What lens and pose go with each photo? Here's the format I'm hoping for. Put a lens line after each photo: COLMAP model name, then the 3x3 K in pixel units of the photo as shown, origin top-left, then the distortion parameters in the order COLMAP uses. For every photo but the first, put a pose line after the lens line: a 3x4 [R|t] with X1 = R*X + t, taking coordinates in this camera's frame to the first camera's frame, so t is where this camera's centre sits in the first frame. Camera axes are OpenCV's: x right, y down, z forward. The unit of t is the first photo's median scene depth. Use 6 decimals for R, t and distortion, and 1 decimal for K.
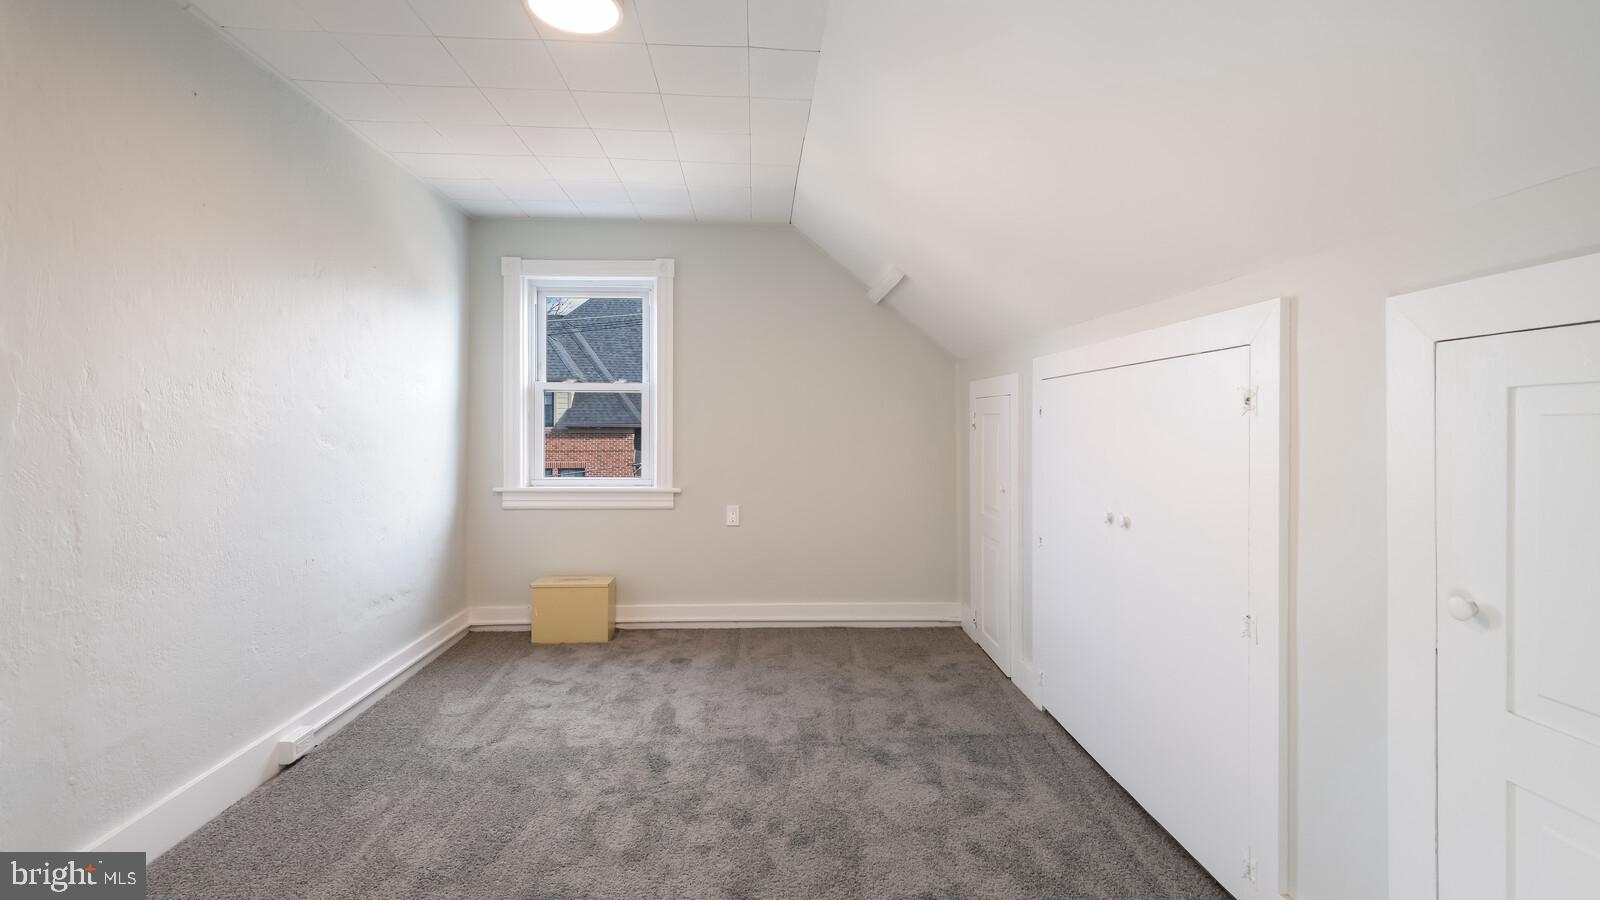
lens RADIAL K [[707.0, 0, 797.5], [0, 707.0, 433.0], [0, 0, 1]] dist [0.001989, -0.001156]
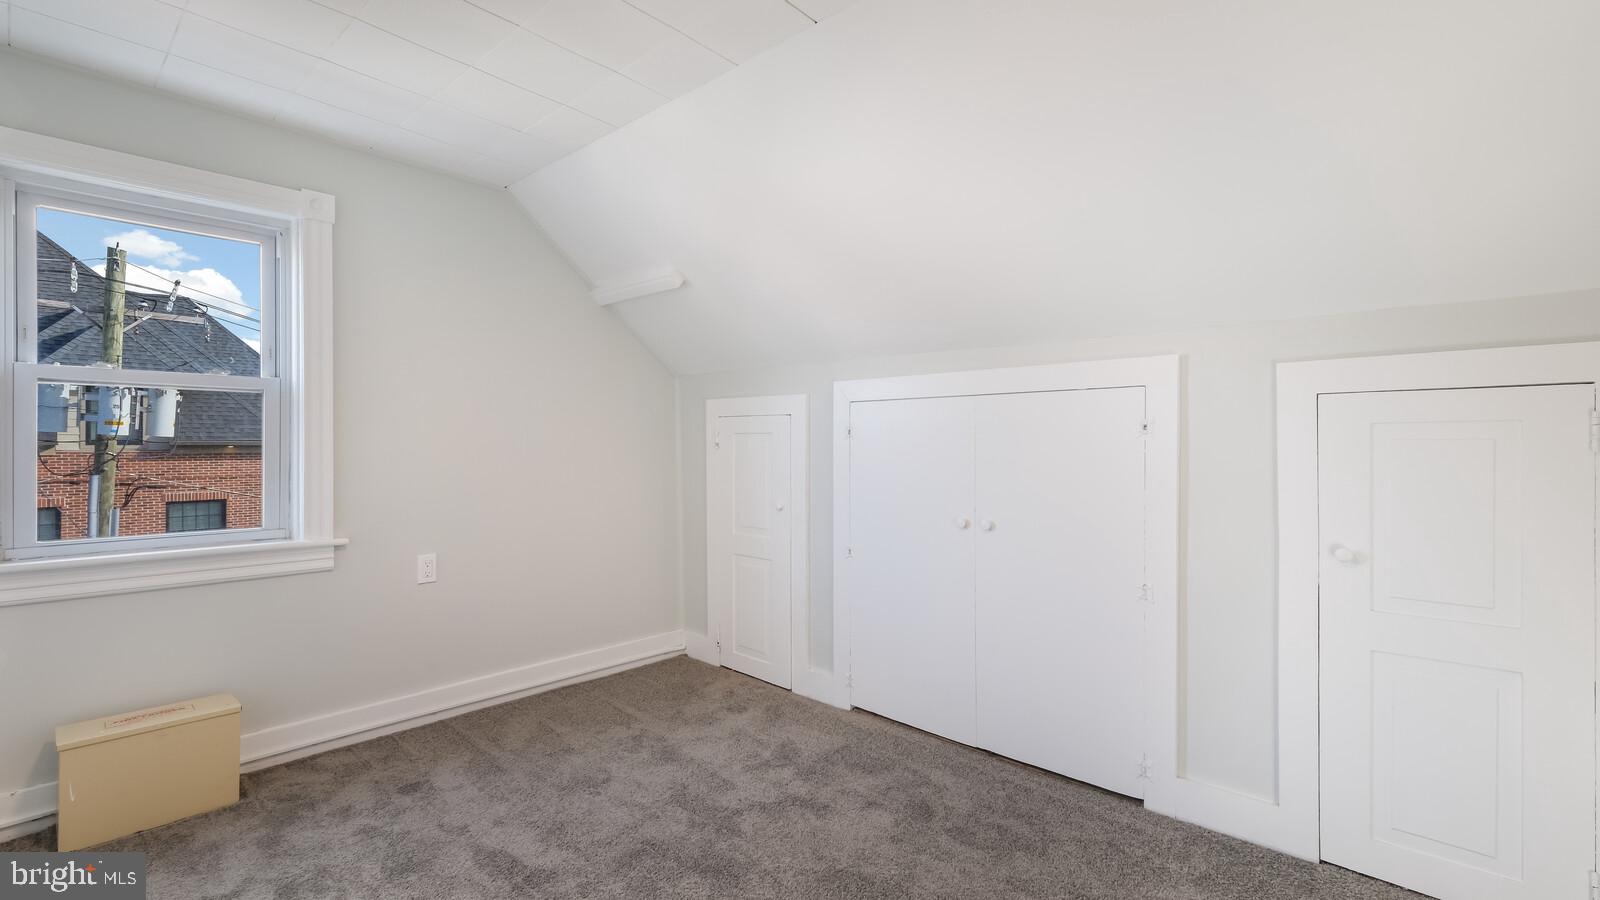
lens RADIAL K [[707.0, 0, 799.5], [0, 707.0, 451.1], [0, 0, 1]] dist [0.001989, -0.001156]
pose [[0.705499, -0.009467, 0.708648, -0.421318], [0.007978, 0.999954, 0.005416, -0.006130], [-0.708666, 0.001833, 0.705542, 0.270616]]
